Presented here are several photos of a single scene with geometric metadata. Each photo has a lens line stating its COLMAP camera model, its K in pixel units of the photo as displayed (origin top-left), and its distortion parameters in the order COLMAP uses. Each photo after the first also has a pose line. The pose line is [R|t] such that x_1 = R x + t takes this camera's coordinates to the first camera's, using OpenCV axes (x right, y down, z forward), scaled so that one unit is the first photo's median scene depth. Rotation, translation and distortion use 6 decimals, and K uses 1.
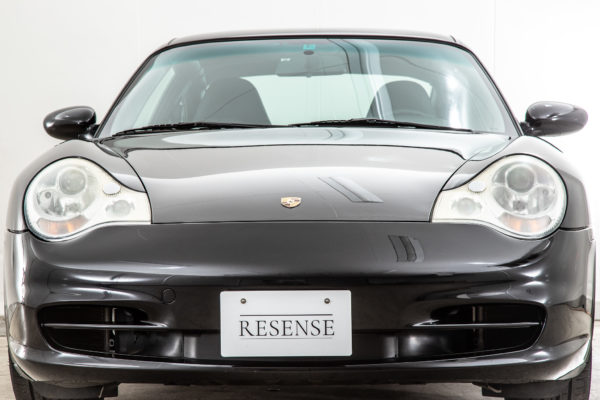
lens RADIAL K [[1875.5, 0, 295.7], [0, 1875.5, 201.3], [0, 0, 1]] dist [0.558334, 0.000000]
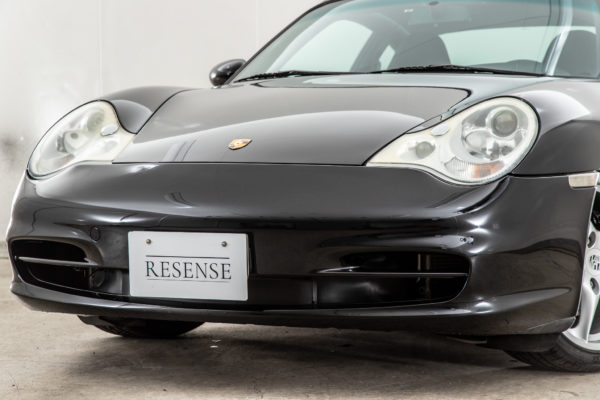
lens RADIAL K [[1503.4, 0, 299.6], [0, 1503.4, 195.6], [0, 0, 1]] dist [0.460627, 0.000000]
pose [[0.936373, 0.020604, -0.350403, 0.307420], [-0.011068, 0.999512, 0.029195, 0.003917], [0.350833, -0.023459, 0.936144, 0.257758]]
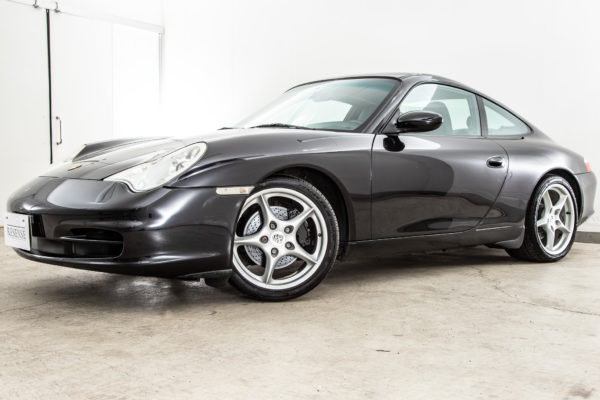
lens RADIAL K [[753.5, 0, 292.5], [0, 753.5, 210.7], [0, 0, 1]] dist [0.066037, 0.000000]
pose [[0.692223, 0.060084, -0.719178, 0.694702], [-0.018958, 0.997698, 0.065105, -0.009934], [0.721434, -0.031433, 0.691769, 0.627590]]
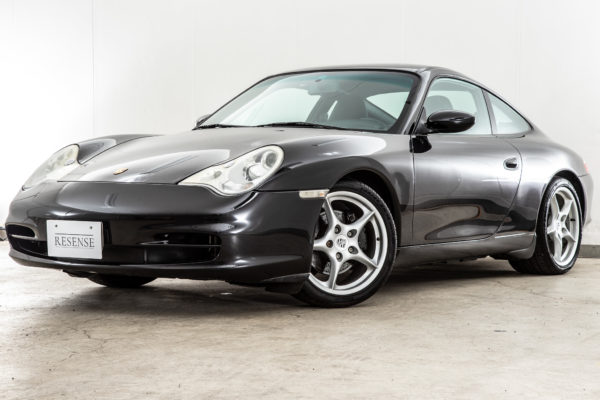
lens RADIAL K [[1321.2, 0, 303.2], [0, 1321.2, 197.8], [0, 0, 1]] dist [0.337308, 0.000000]
pose [[0.852040, 0.027344, -0.522762, 0.785202], [-0.016509, 0.999542, 0.025375, -0.009196], [0.523216, -0.012990, 0.852101, 0.034956]]
